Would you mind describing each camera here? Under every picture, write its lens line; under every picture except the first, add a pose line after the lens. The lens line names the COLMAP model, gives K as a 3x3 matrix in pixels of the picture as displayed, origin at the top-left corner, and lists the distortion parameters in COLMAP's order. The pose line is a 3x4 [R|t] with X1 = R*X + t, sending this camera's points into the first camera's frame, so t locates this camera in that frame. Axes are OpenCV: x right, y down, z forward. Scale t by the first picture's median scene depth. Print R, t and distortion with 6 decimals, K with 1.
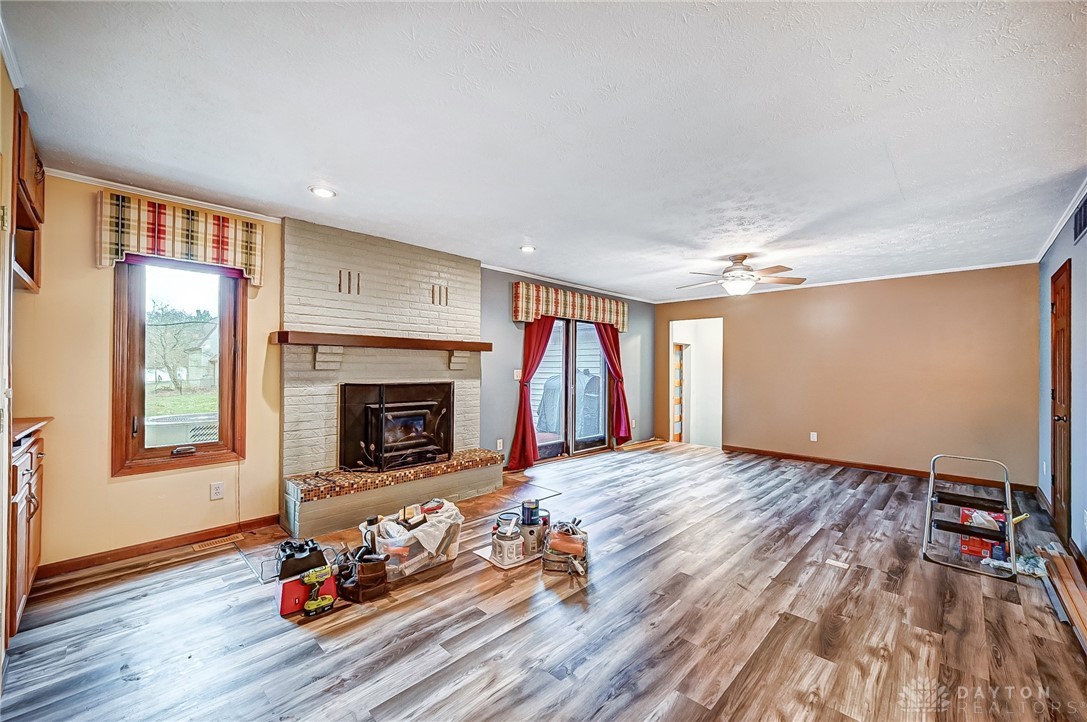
lens RADIAL K [[438.3, 0, 546.0], [0, 438.3, 367.0], [0, 0, 1]] dist [0.000132, -0.000028]
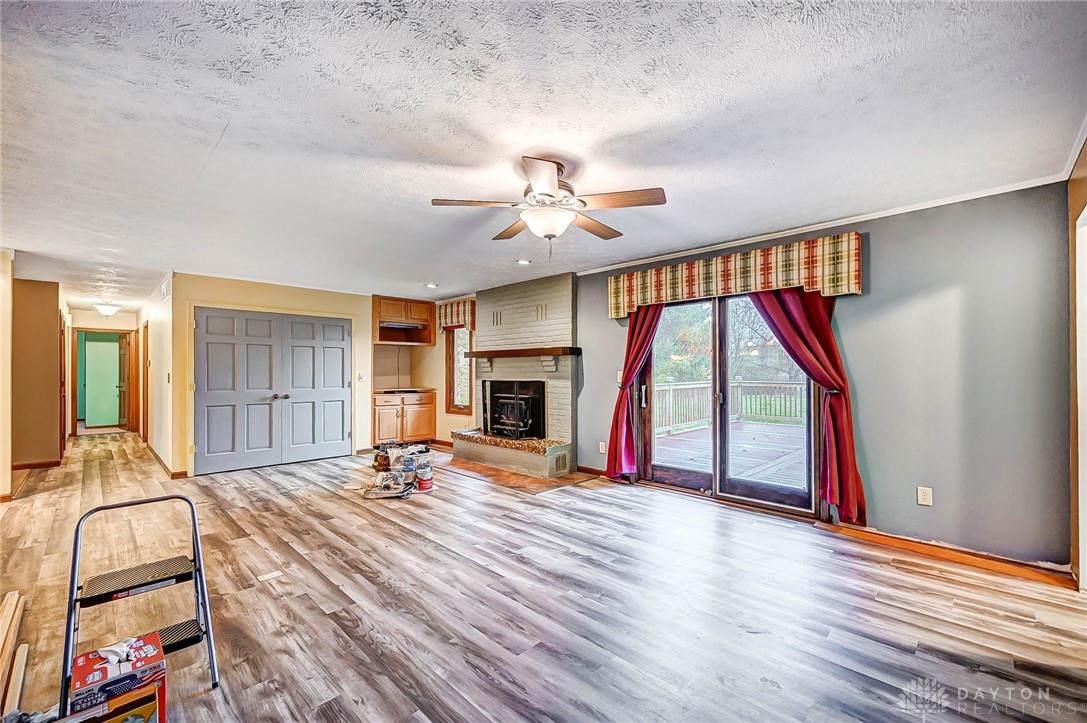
lens RADIAL K [[438.3, 0, 546.0], [0, 438.3, 367.5], [0, 0, 1]] dist [0.000132, -0.000028]
pose [[-0.003318, -0.015887, -0.999868, 1.018413], [0.002226, 0.999871, -0.015894, 0.014890], [0.999992, -0.002278, -0.003282, 1.011717]]
